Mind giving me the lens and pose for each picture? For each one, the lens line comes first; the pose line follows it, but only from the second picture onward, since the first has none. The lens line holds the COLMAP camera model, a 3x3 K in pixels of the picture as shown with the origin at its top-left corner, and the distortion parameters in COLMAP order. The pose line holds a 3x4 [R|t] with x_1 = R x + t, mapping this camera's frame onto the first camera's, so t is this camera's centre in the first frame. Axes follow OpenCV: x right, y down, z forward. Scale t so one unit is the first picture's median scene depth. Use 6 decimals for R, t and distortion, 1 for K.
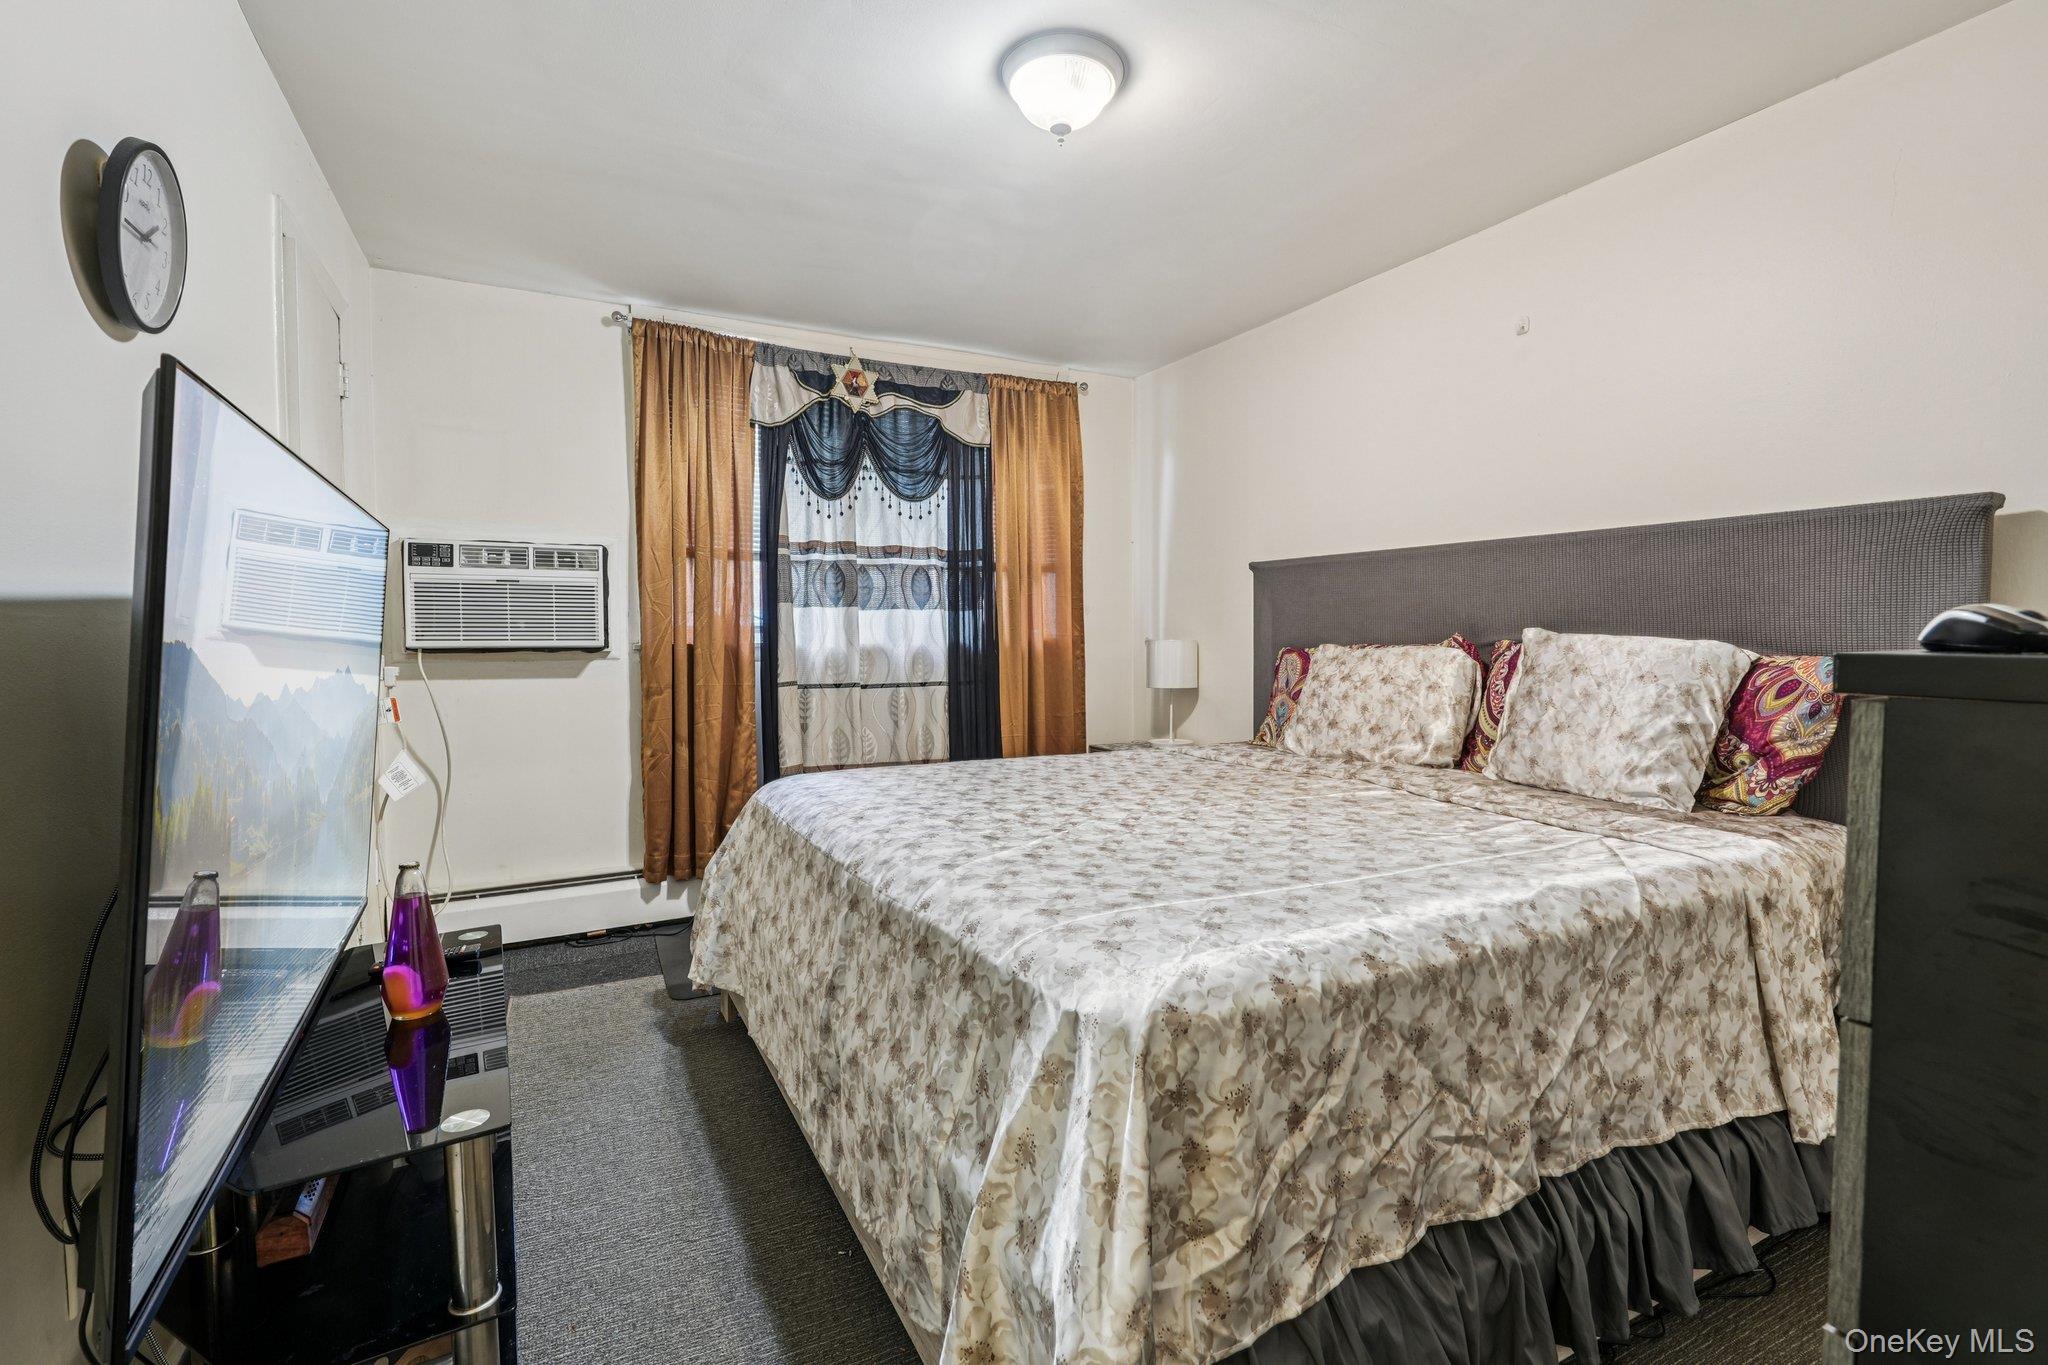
lens RADIAL K [[943.7, 0, 1024.0], [0, 943.7, 682.5], [0, 0, 1]] dist [0.002150, 0.000134]
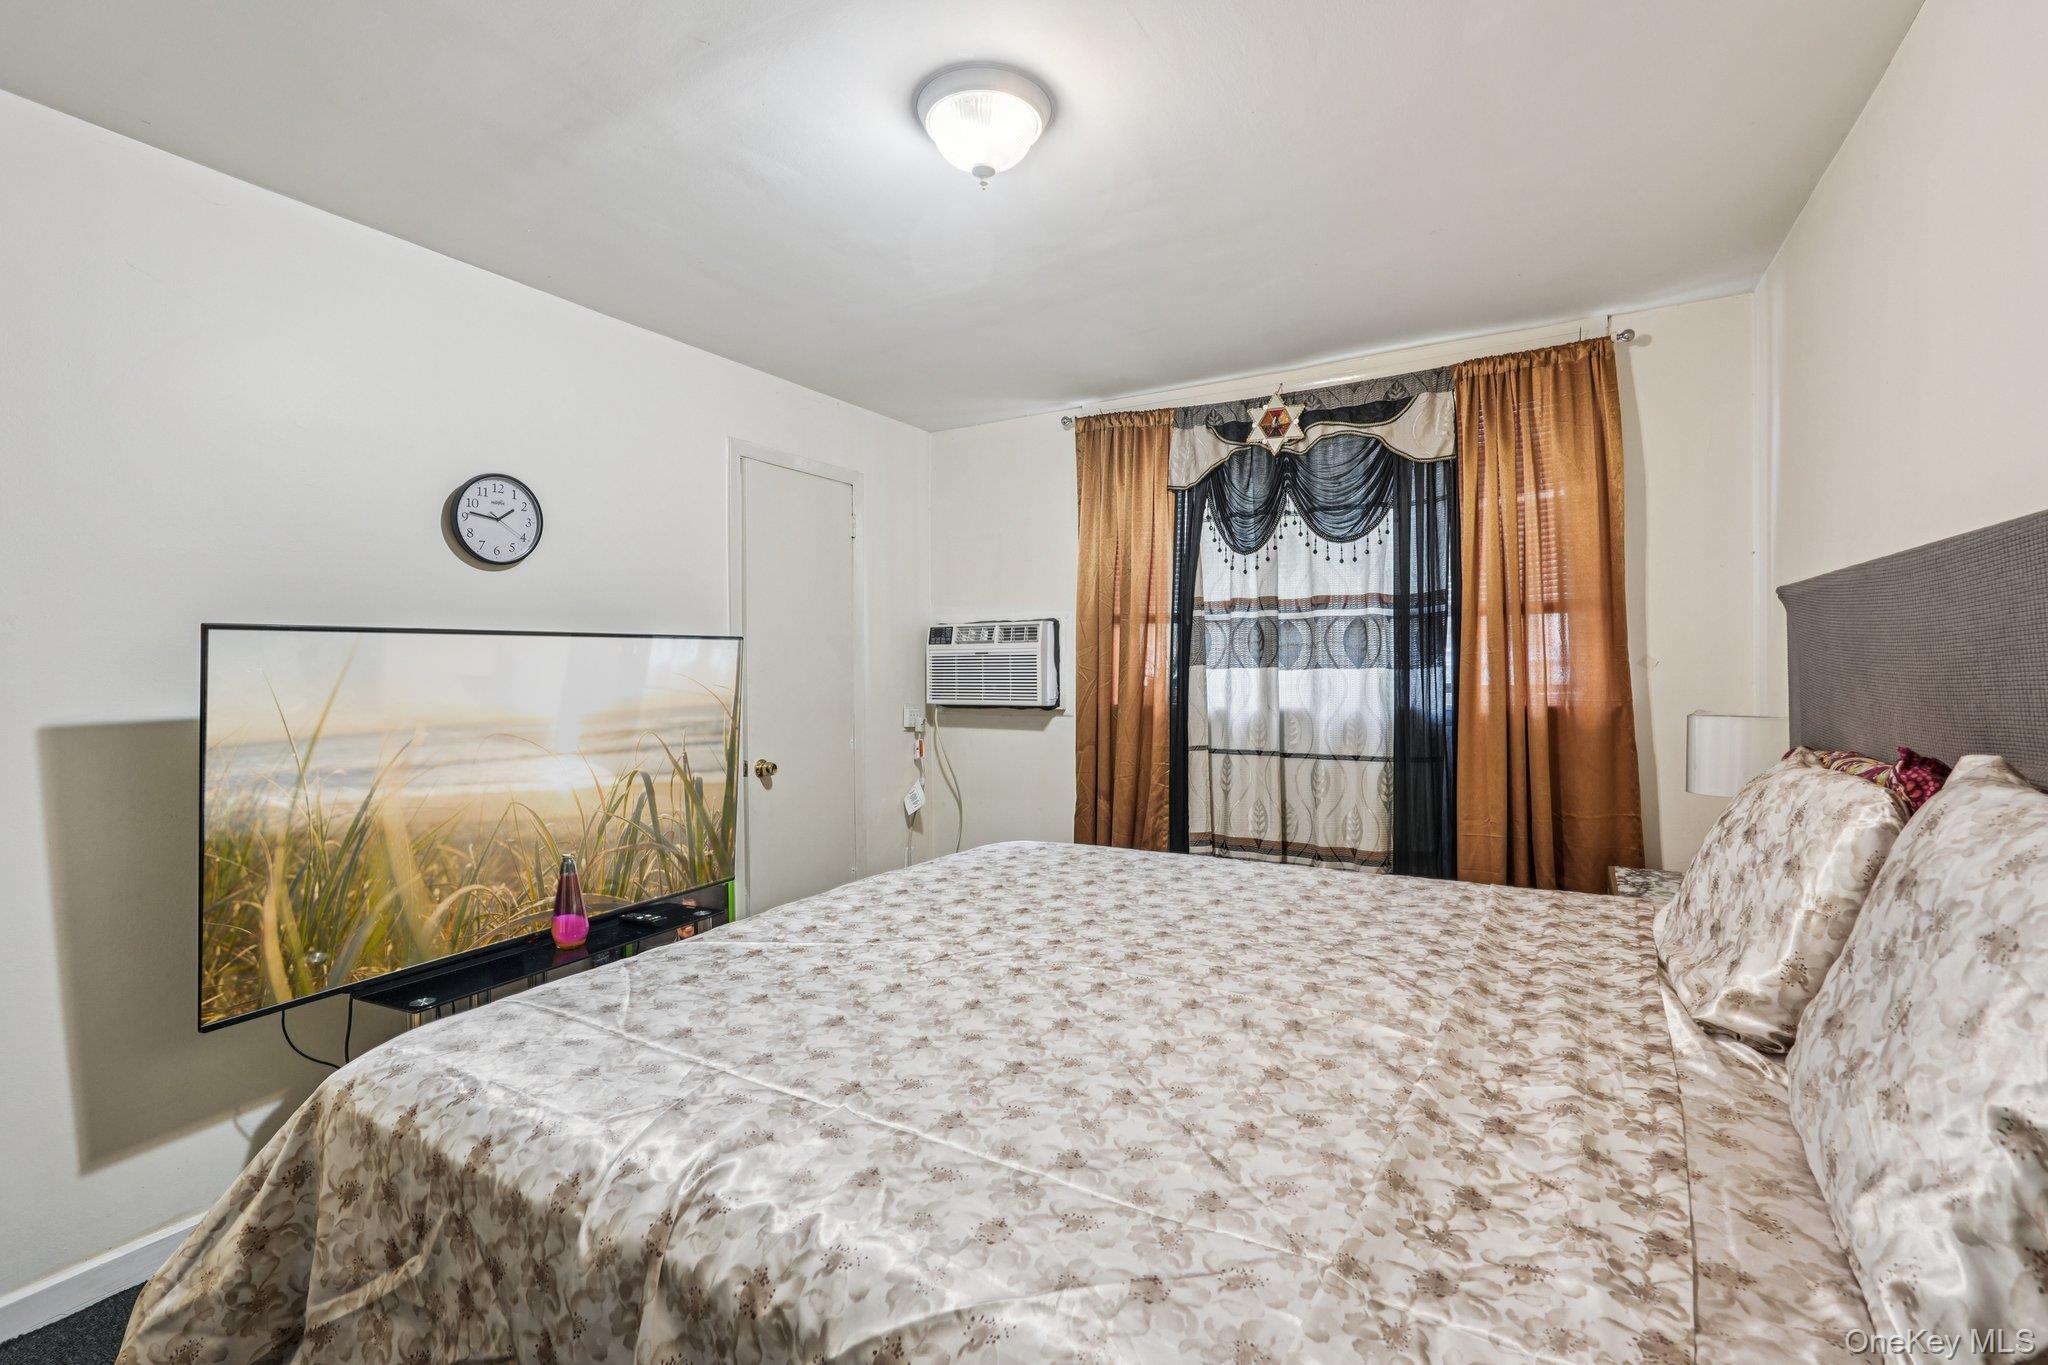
lens RADIAL K [[936.8, 0, 1024.0], [0, 936.8, 682.5], [0, 0, 1]] dist [-0.001320, -0.000174]
pose [[0.532428, 0.008747, -0.846430, 0.455895], [-0.036254, 0.999265, -0.012478, -0.045599], [0.845699, 0.037330, 0.532353, 0.318866]]
